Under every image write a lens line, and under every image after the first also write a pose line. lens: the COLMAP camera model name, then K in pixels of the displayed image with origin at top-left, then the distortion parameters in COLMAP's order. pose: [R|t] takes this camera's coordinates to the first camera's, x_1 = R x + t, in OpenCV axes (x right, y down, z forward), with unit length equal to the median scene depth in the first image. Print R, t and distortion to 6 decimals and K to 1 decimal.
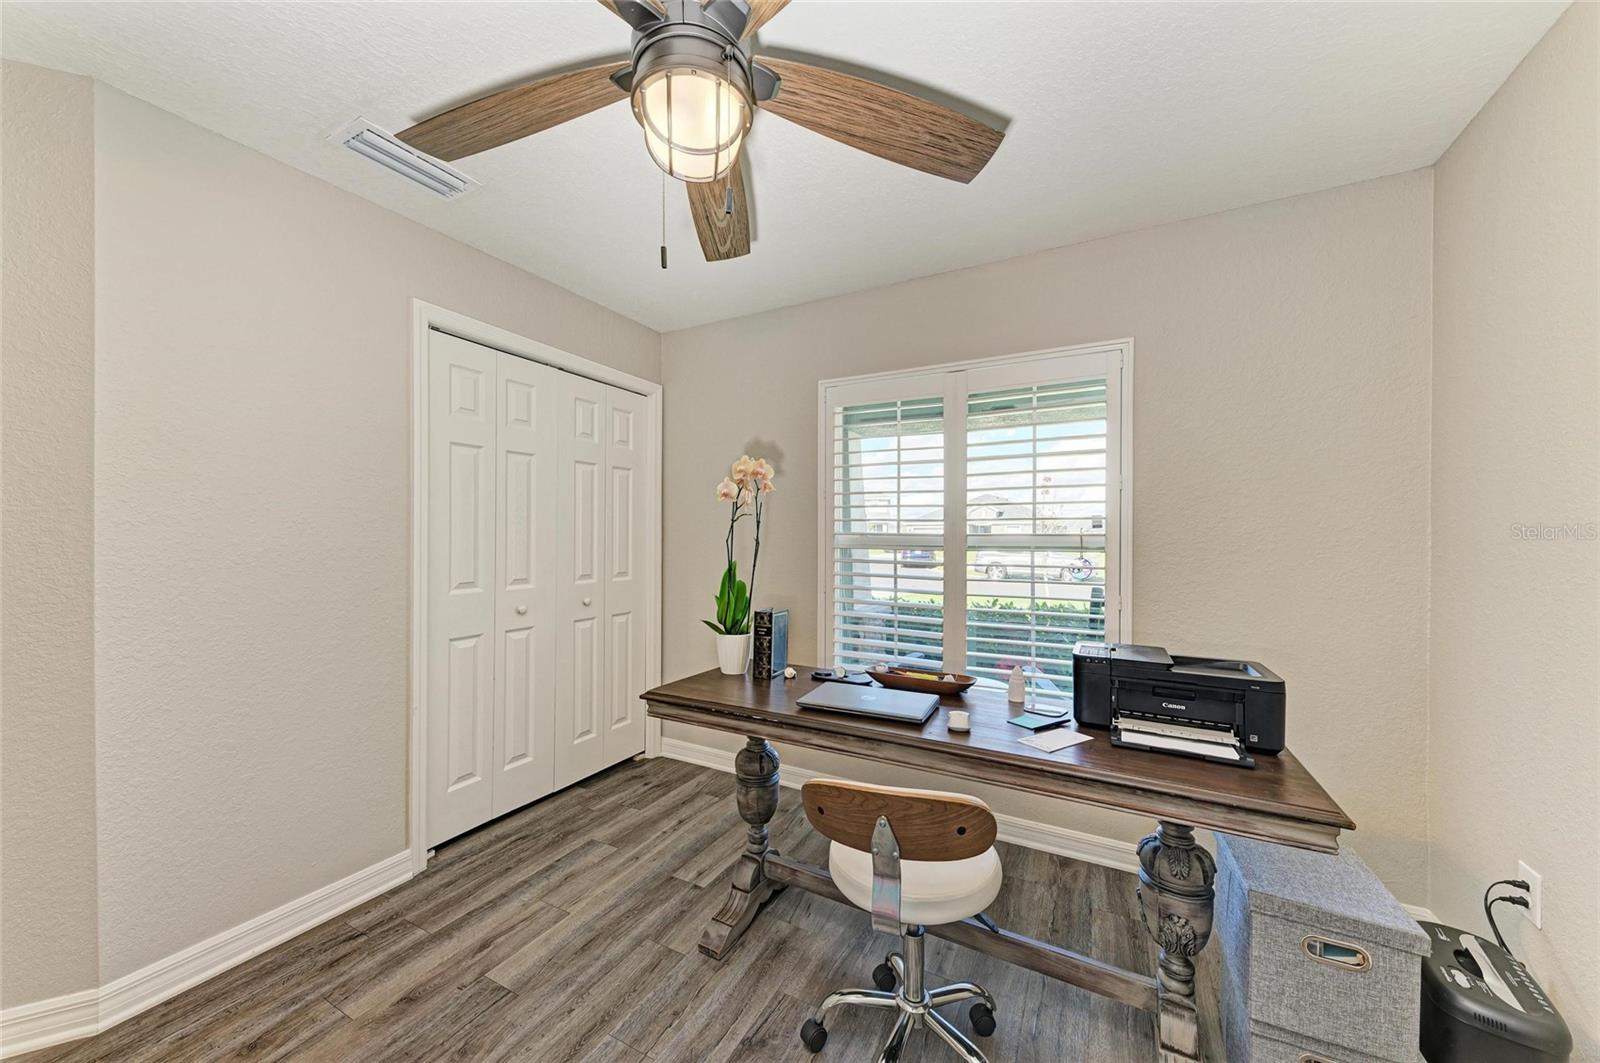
lens RADIAL K [[573.8, 0, 797.7], [0, 573.8, 534.3], [0, 0, 1]] dist [0.017075, -0.006077]
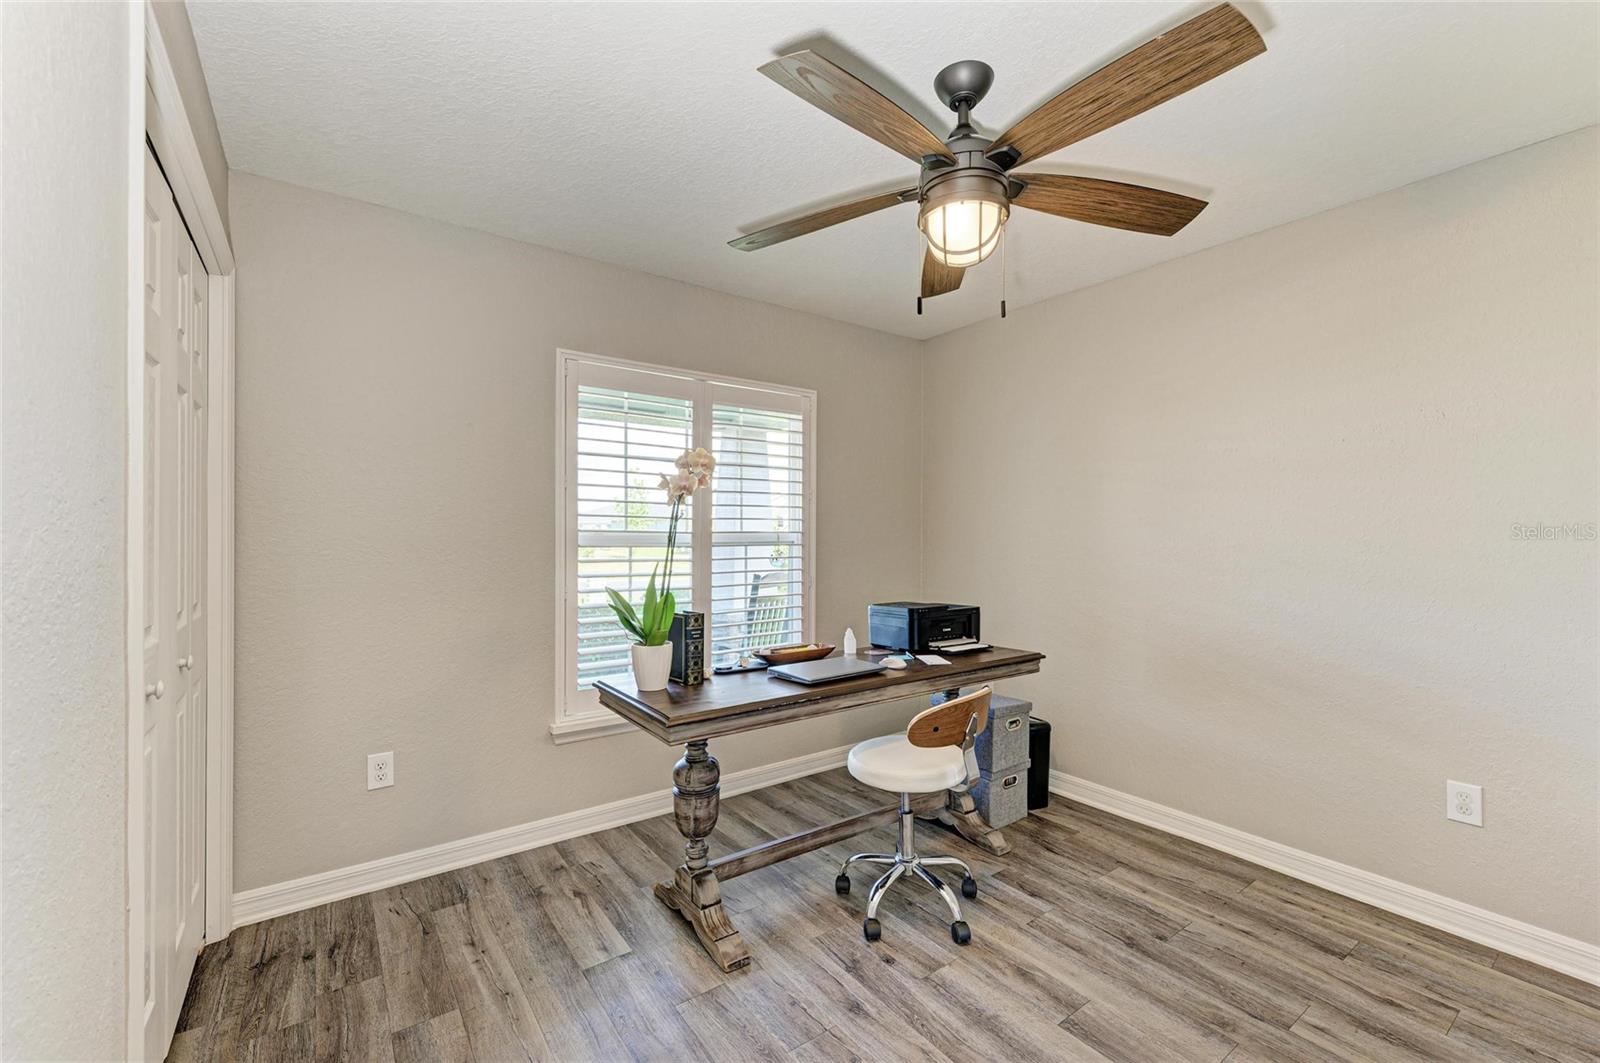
lens RADIAL K [[668.4, 0, 798.6], [0, 668.4, 533.1], [0, 0, 1]] dist [0.019263, -0.007341]
pose [[0.431577, -0.001273, 0.902075, -0.773110], [-0.001475, 0.999997, 0.002117, -0.000703], [-0.902075, -0.002245, 0.431574, 0.293150]]
